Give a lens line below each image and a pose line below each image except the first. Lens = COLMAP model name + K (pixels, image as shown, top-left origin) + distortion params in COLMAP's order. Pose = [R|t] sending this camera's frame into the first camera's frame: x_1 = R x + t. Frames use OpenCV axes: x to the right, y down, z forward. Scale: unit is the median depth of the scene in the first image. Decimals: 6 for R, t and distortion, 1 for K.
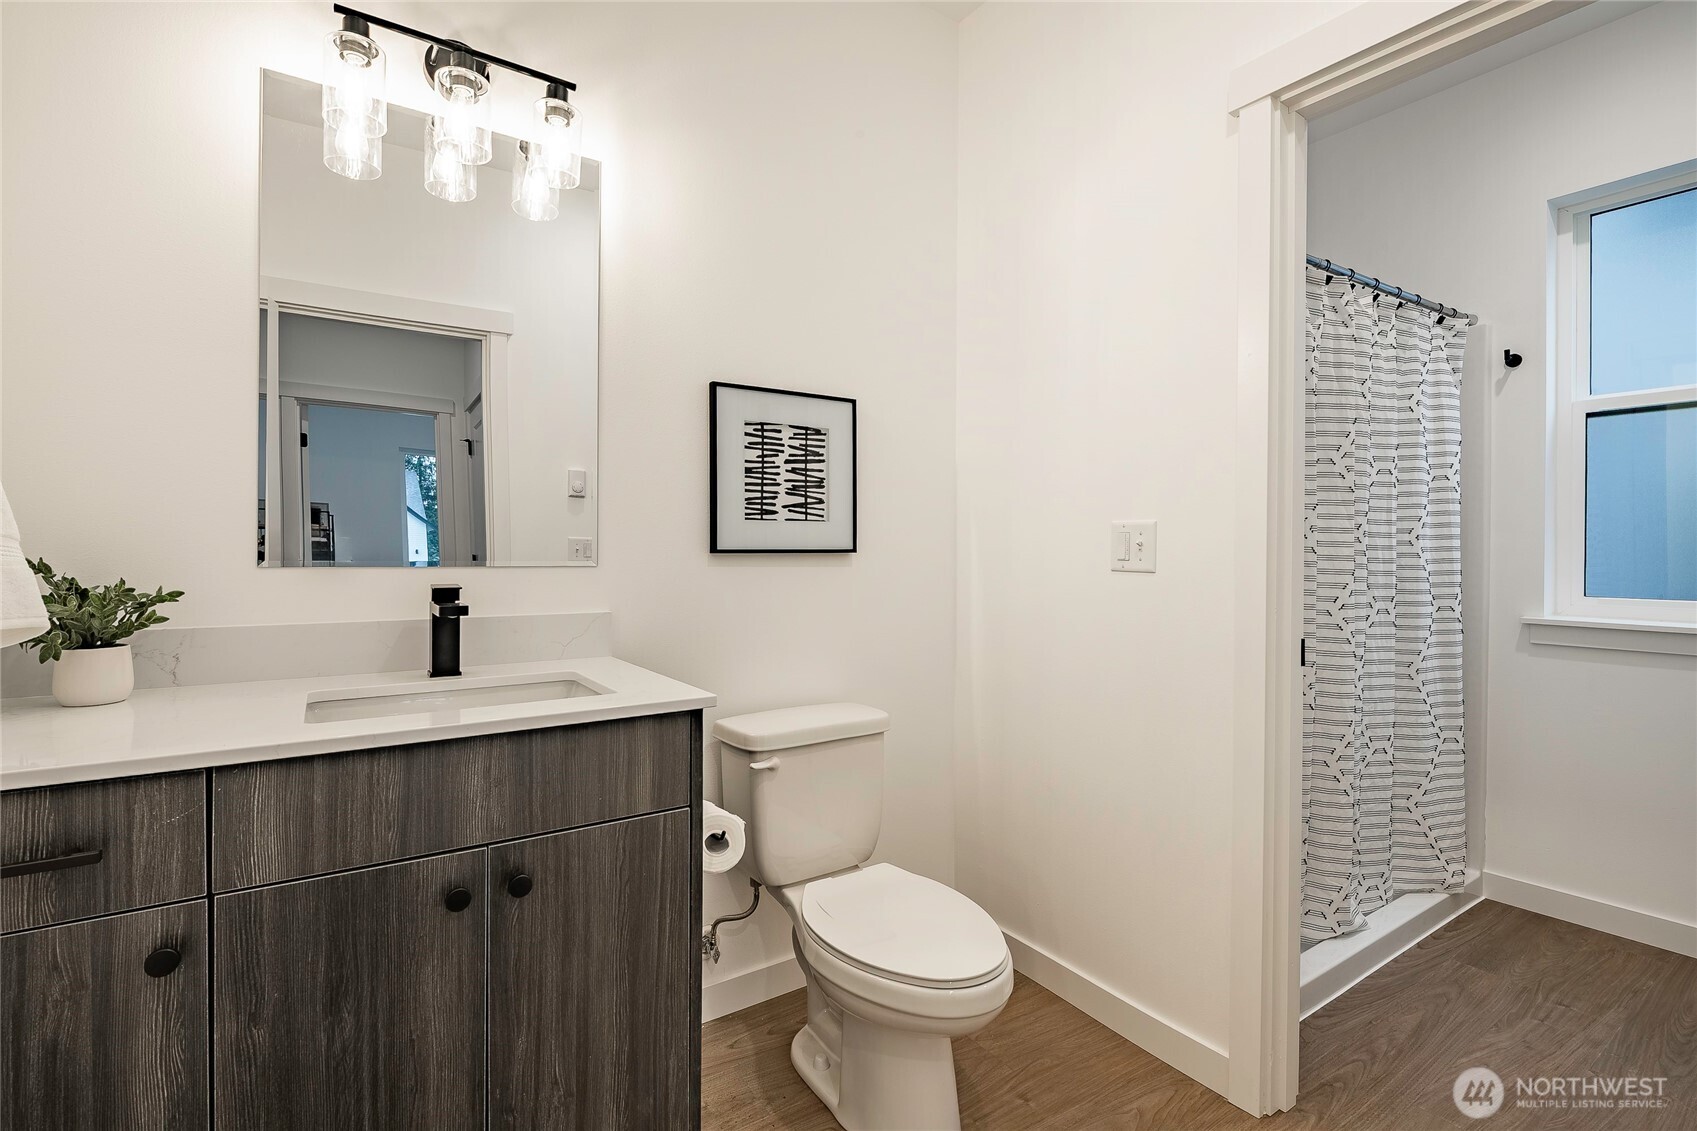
lens RADIAL K [[772.1, 0, 842.7], [0, 772.1, 572.4], [0, 0, 1]] dist [-0.003768, -0.002997]
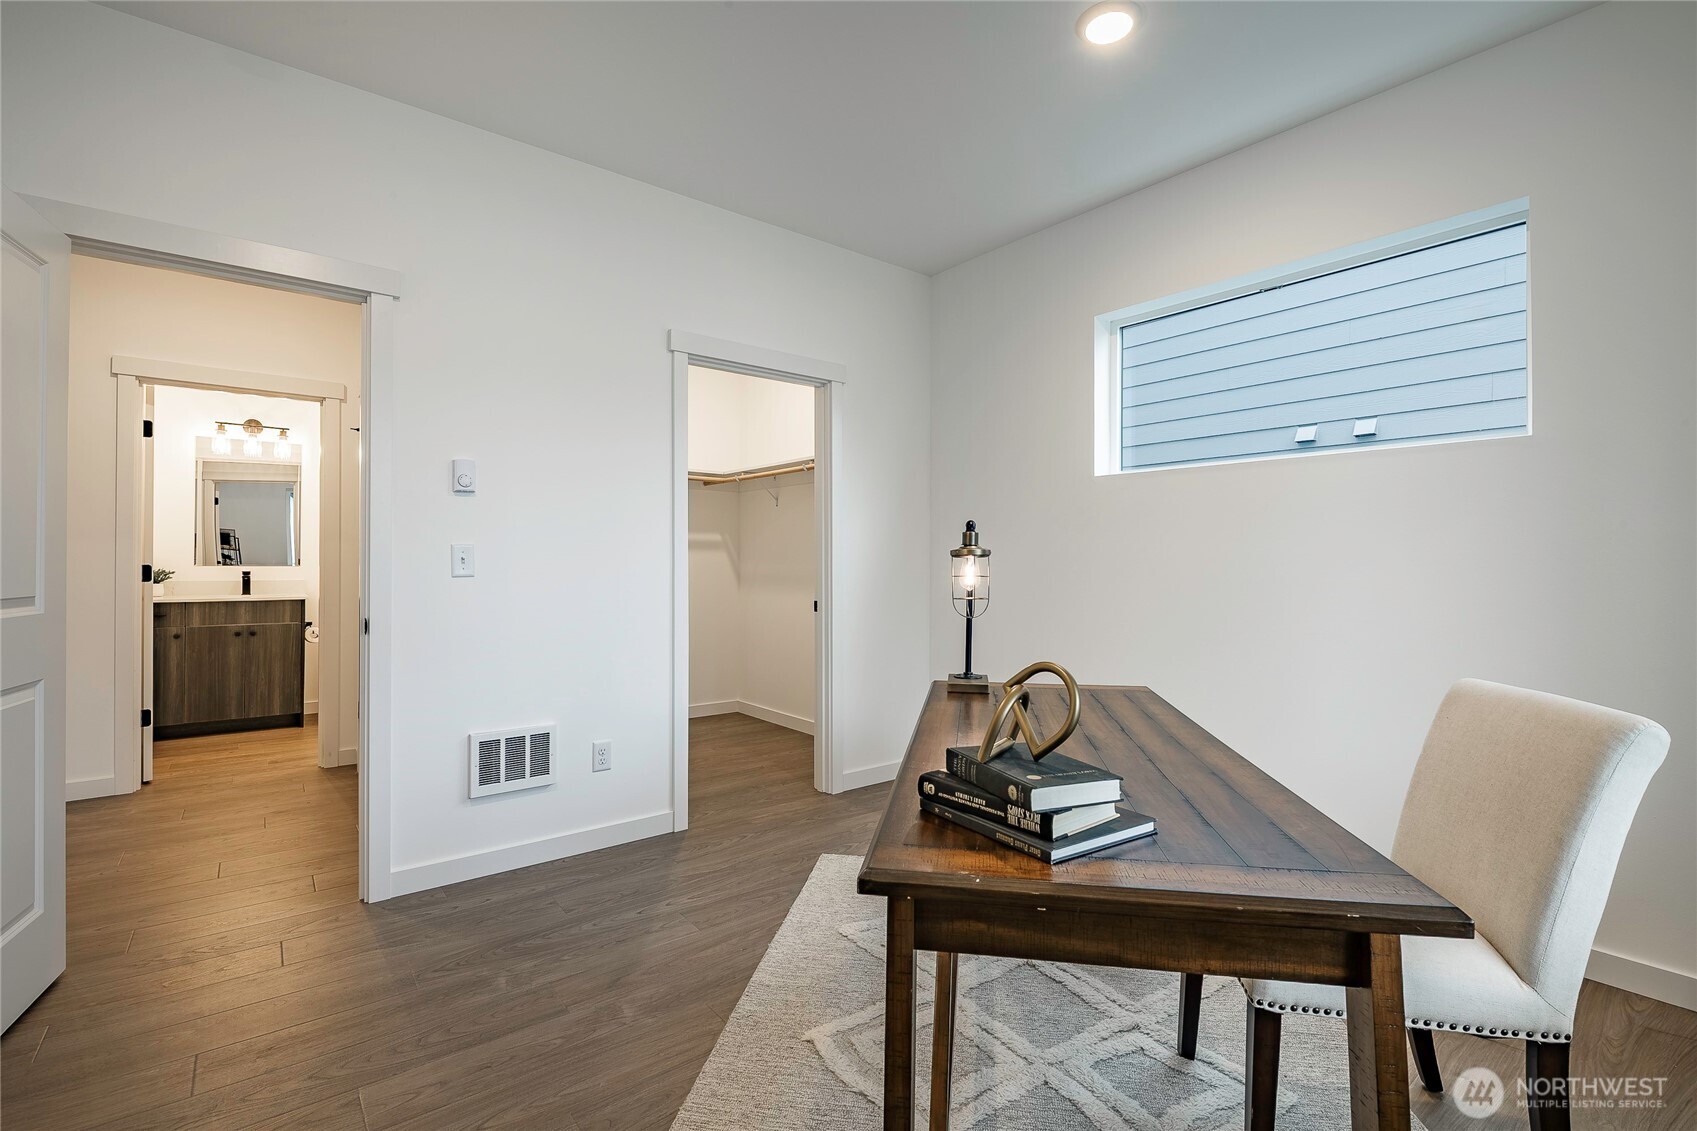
lens RADIAL K [[772.1, 0, 846.0], [0, 772.1, 564.6], [0, 0, 1]] dist [-0.003768, -0.002997]
pose [[0.998212, 0.001199, 0.059763, 2.851203], [-0.000642, 0.999956, -0.009336, 0.029086], [-0.059772, 0.009281, 0.998169, -3.821144]]
